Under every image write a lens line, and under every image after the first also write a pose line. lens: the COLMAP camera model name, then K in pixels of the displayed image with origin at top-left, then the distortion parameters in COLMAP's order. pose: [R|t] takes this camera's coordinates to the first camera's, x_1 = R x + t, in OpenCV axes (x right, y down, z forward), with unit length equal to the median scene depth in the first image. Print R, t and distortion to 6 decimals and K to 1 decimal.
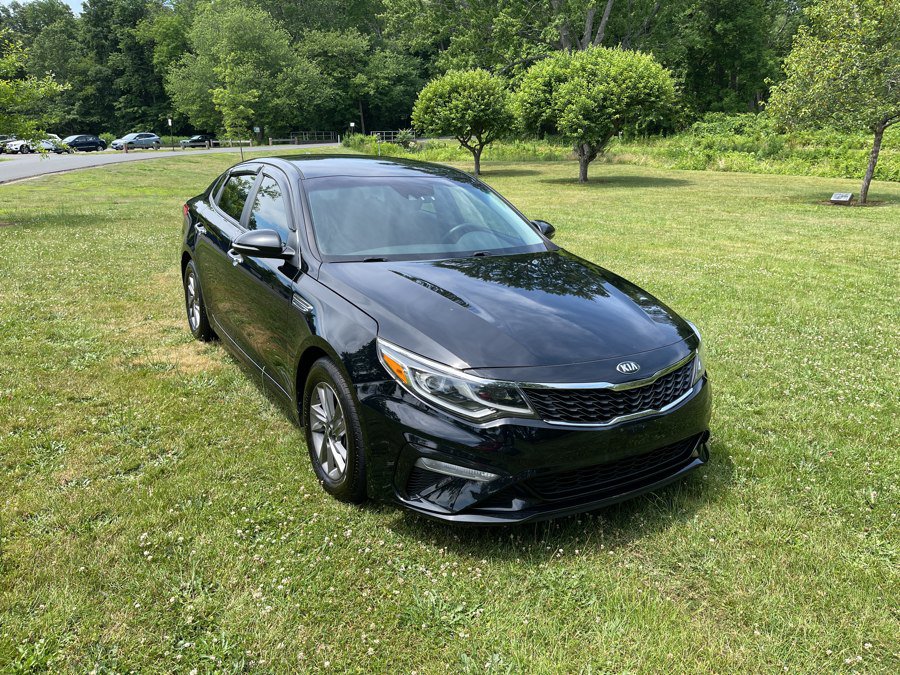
lens RADIAL K [[684.8, 0, 453.9], [0, 684.8, 339.8], [0, 0, 1]] dist [0.063942, -0.097979]
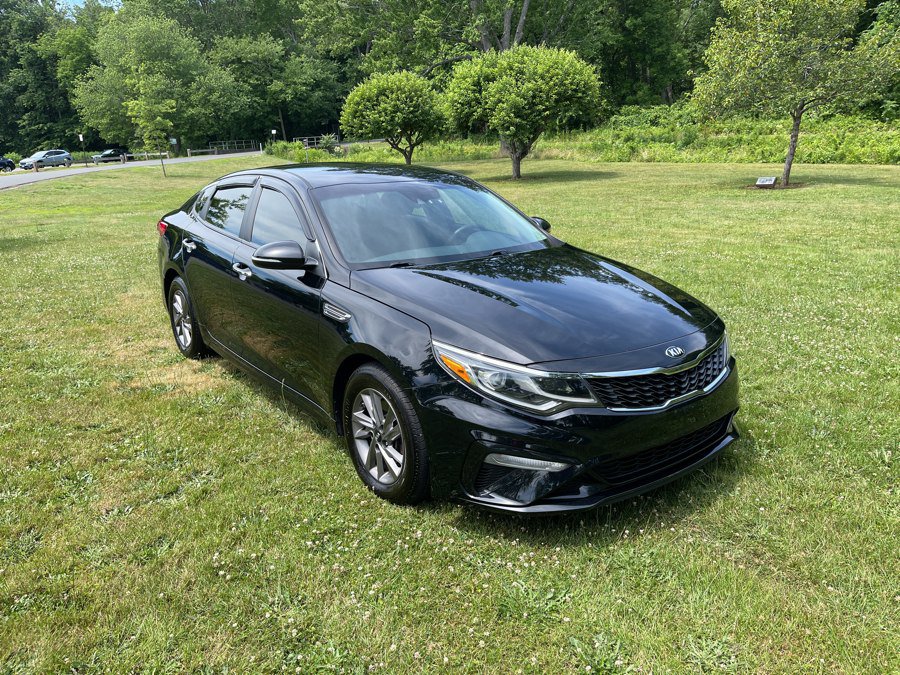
lens RADIAL K [[684.8, 0, 453.1], [0, 684.8, 339.5], [0, 0, 1]] dist [0.063942, -0.097979]
pose [[0.993657, -0.069464, 0.088431, -0.104193], [0.069673, 0.997570, 0.000723, -0.001659], [-0.088267, 0.005442, 0.996082, -0.009087]]
